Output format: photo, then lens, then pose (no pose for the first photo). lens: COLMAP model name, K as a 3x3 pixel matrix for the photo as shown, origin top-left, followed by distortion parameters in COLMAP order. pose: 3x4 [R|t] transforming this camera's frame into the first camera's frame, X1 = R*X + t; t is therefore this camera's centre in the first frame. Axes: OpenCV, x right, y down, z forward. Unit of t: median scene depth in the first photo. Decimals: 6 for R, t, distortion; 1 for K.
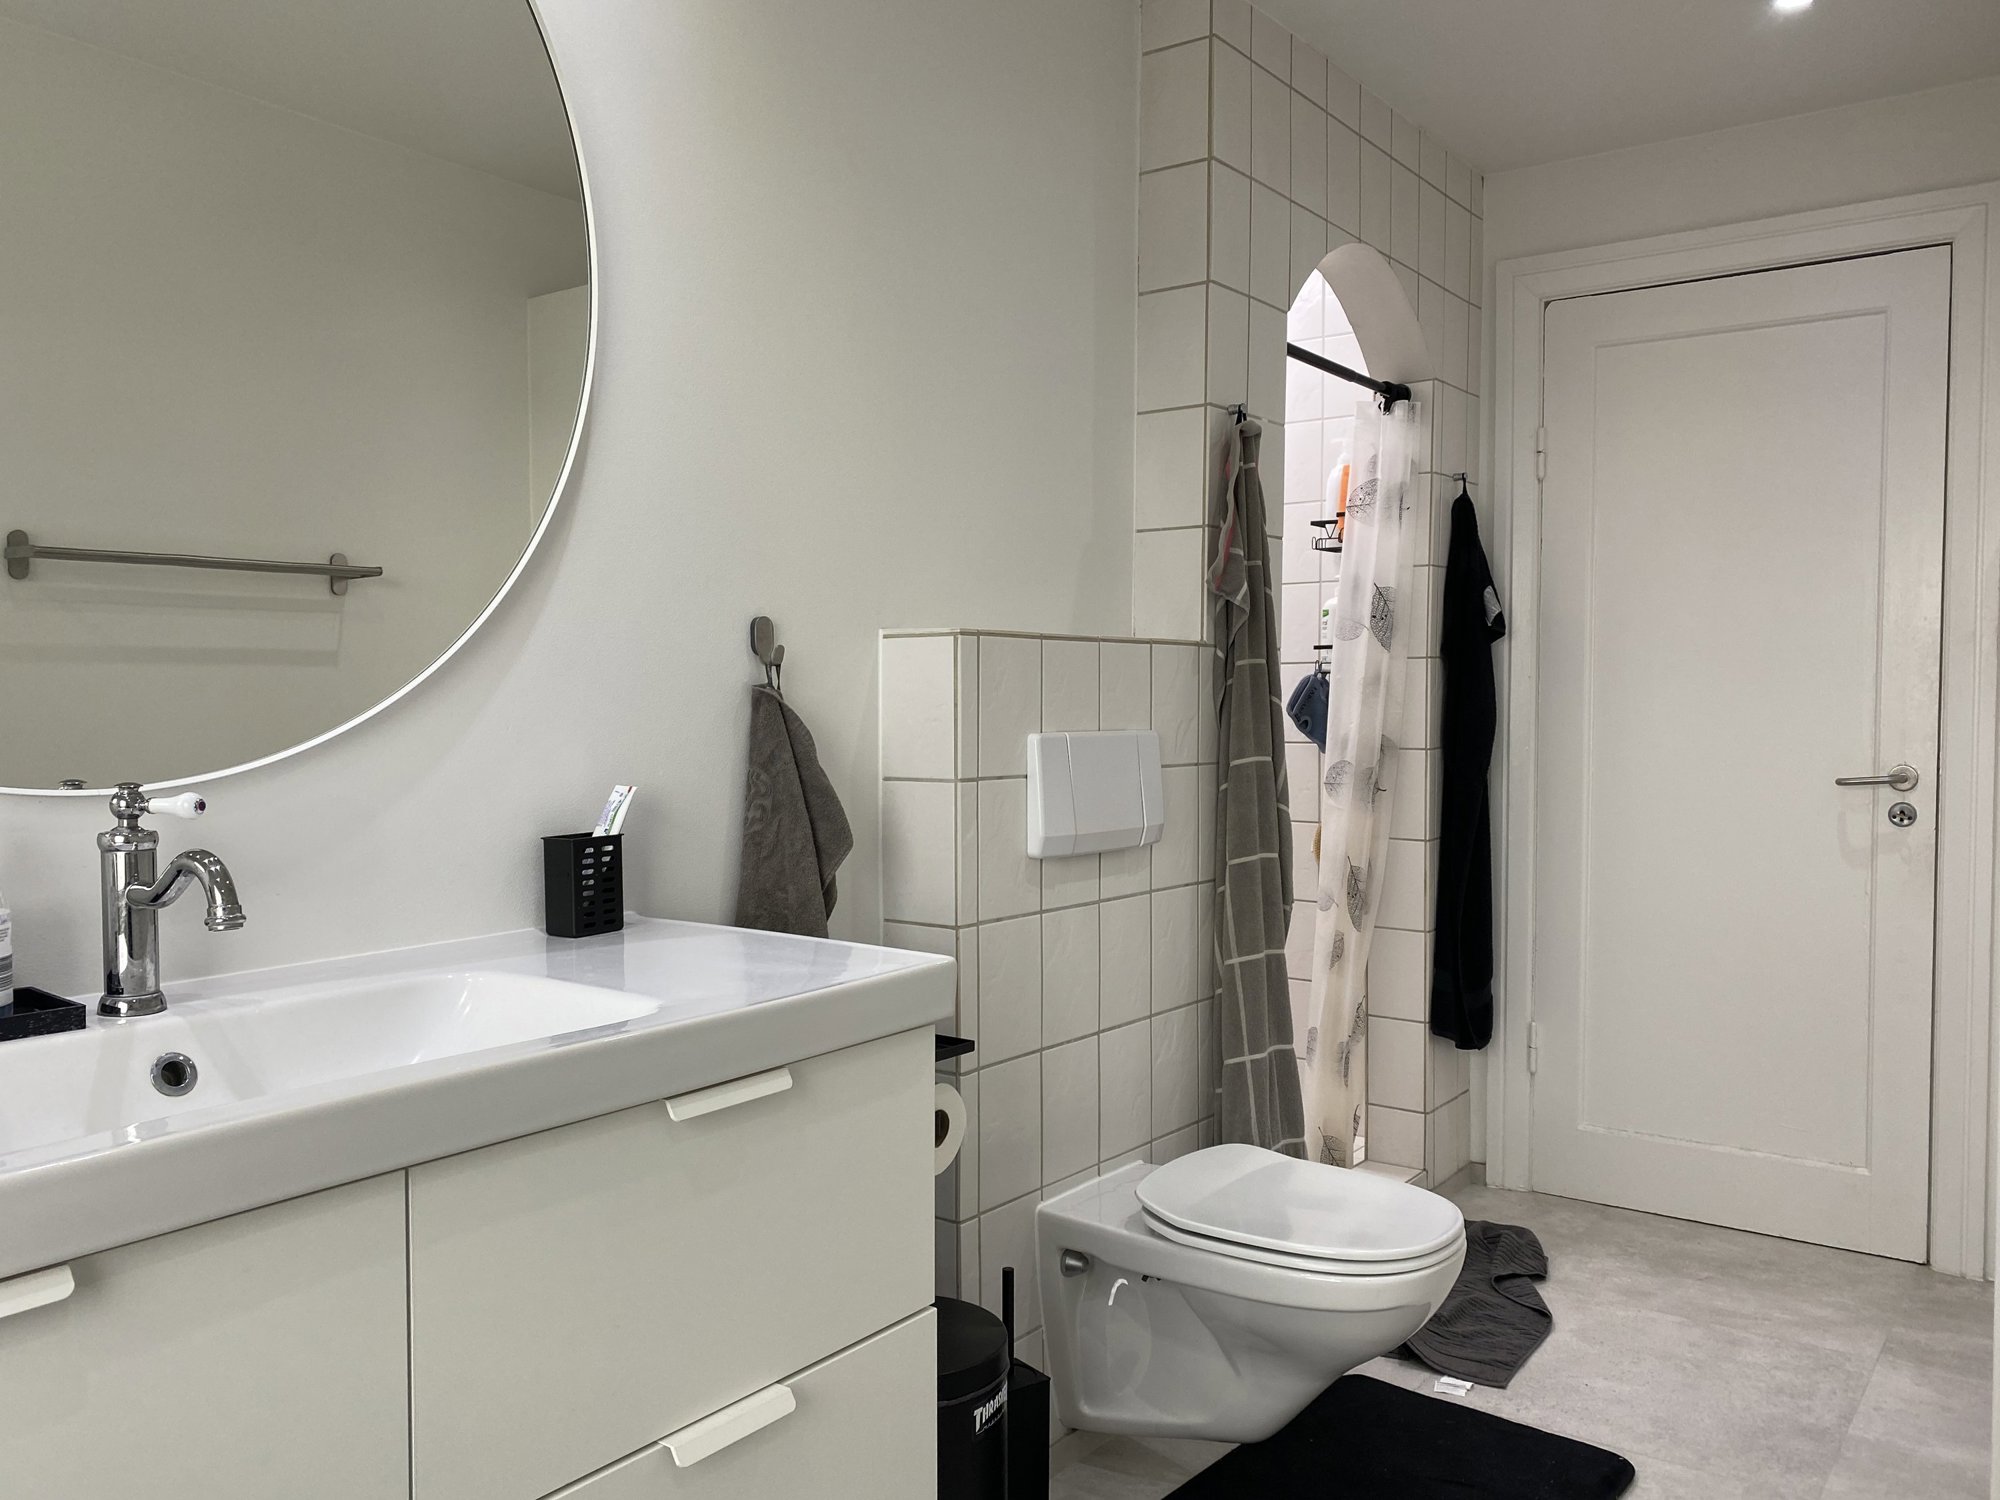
lens RADIAL K [[1607.0, 0, 1000.4], [0, 1607.0, 749.6], [0, 0, 1]] dist [0.018422, -0.038158]
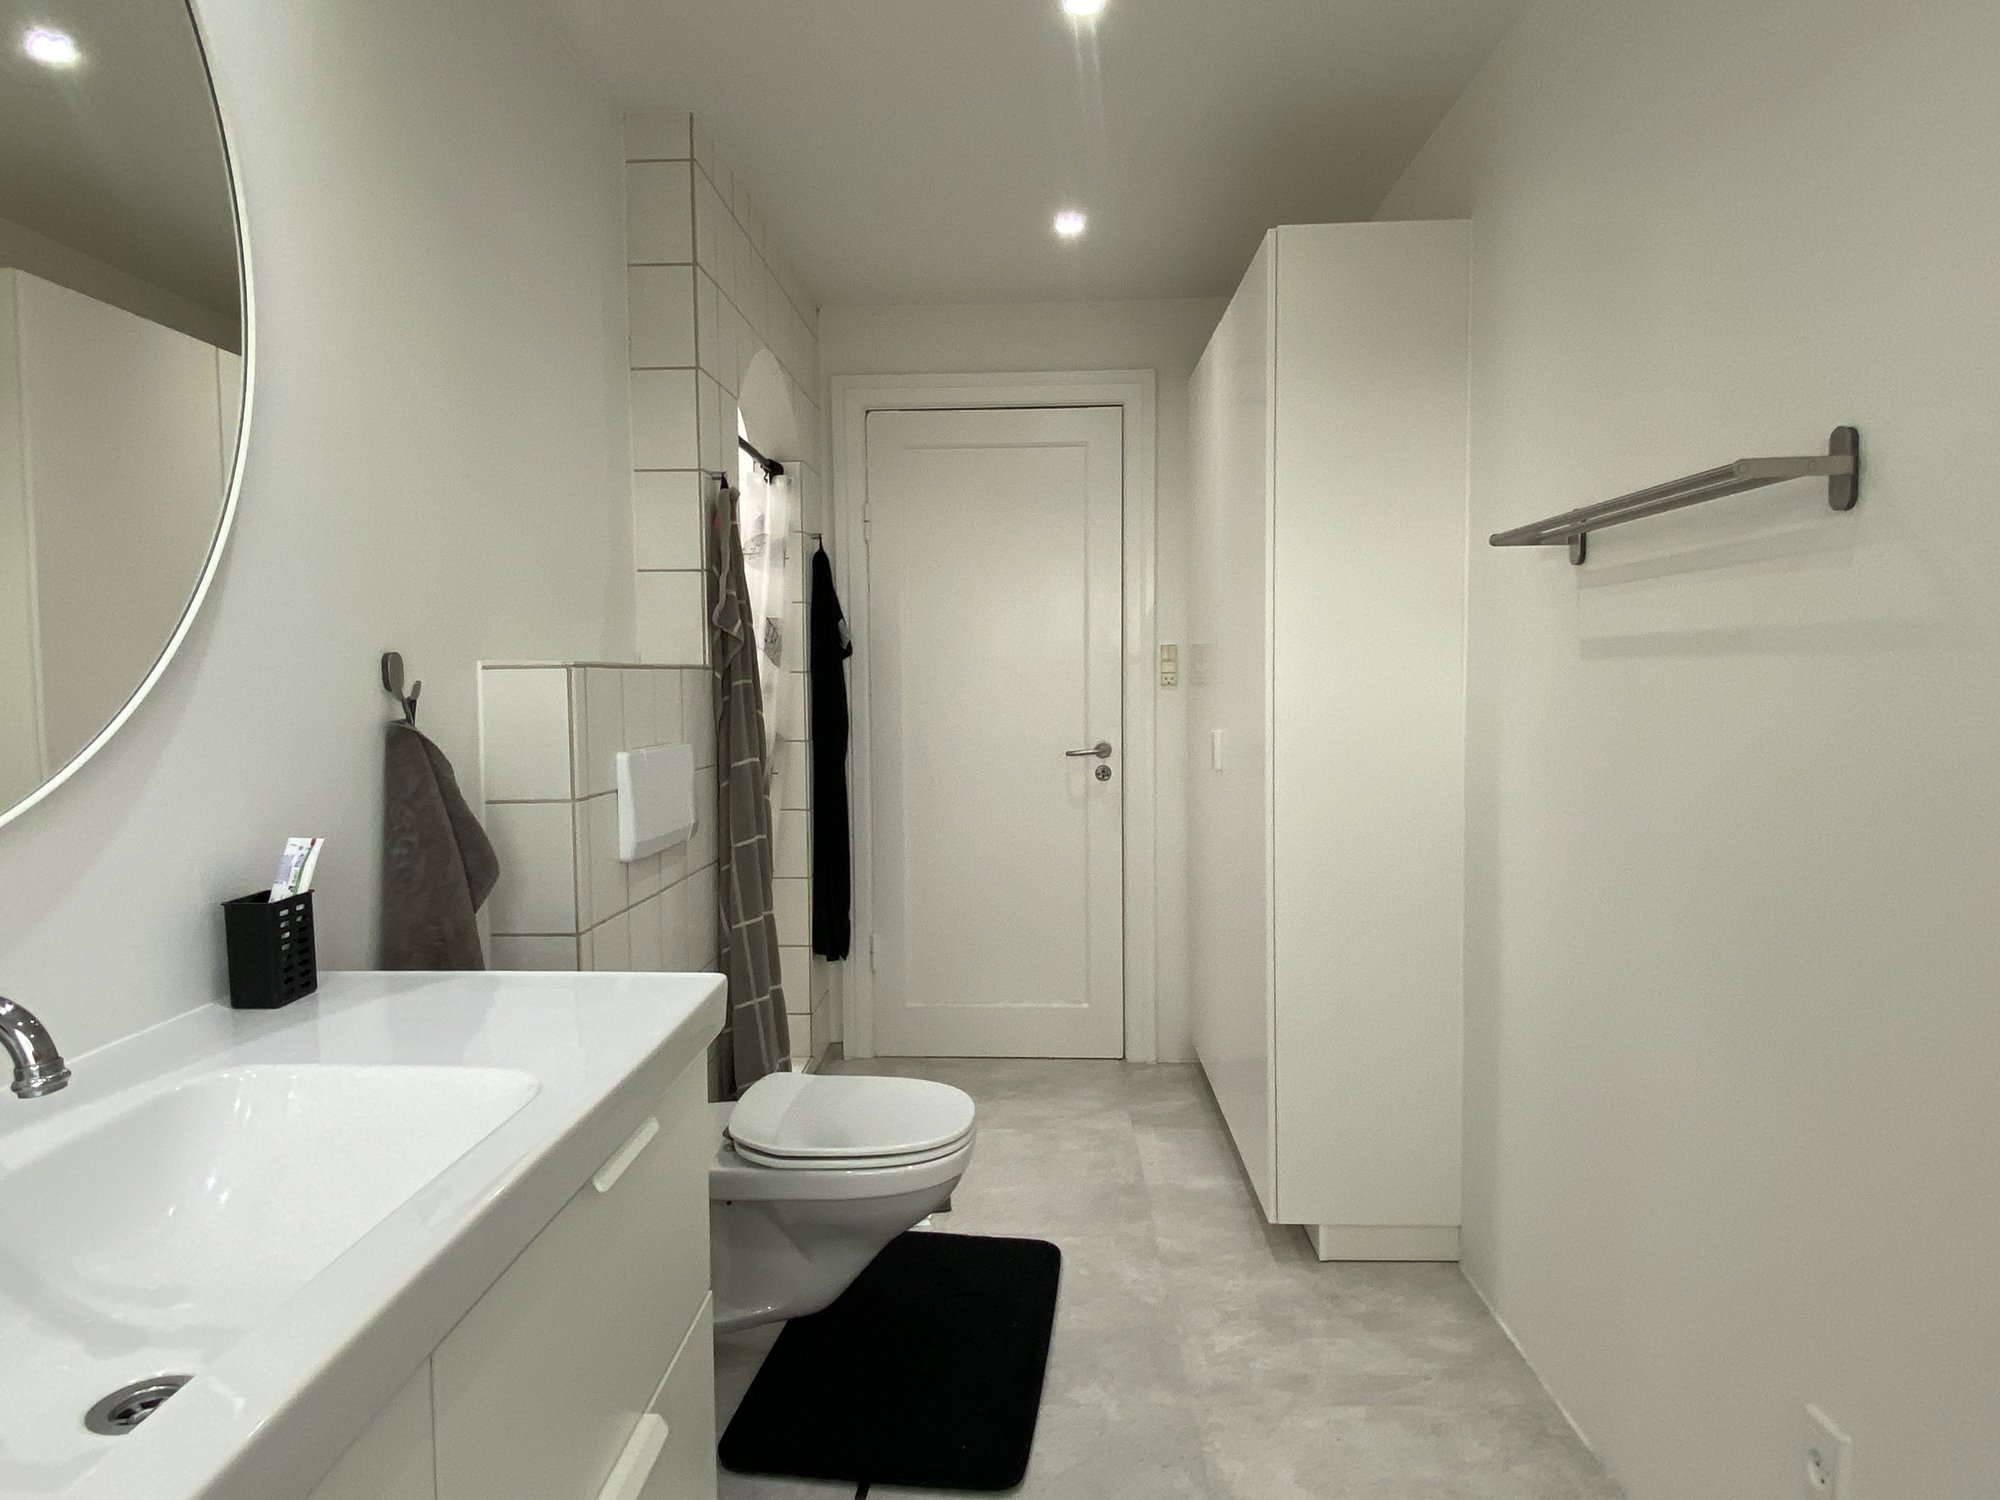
lens RADIAL K [[1182.9, 0, 999.6], [0, 1182.9, 741.9], [0, 0, 1]] dist [0.026195, -0.004249]
pose [[0.834140, -0.038421, 0.550213, -0.183175], [0.029297, 0.999249, 0.025363, -0.026049], [-0.550774, -0.005037, 0.834639, 0.130523]]
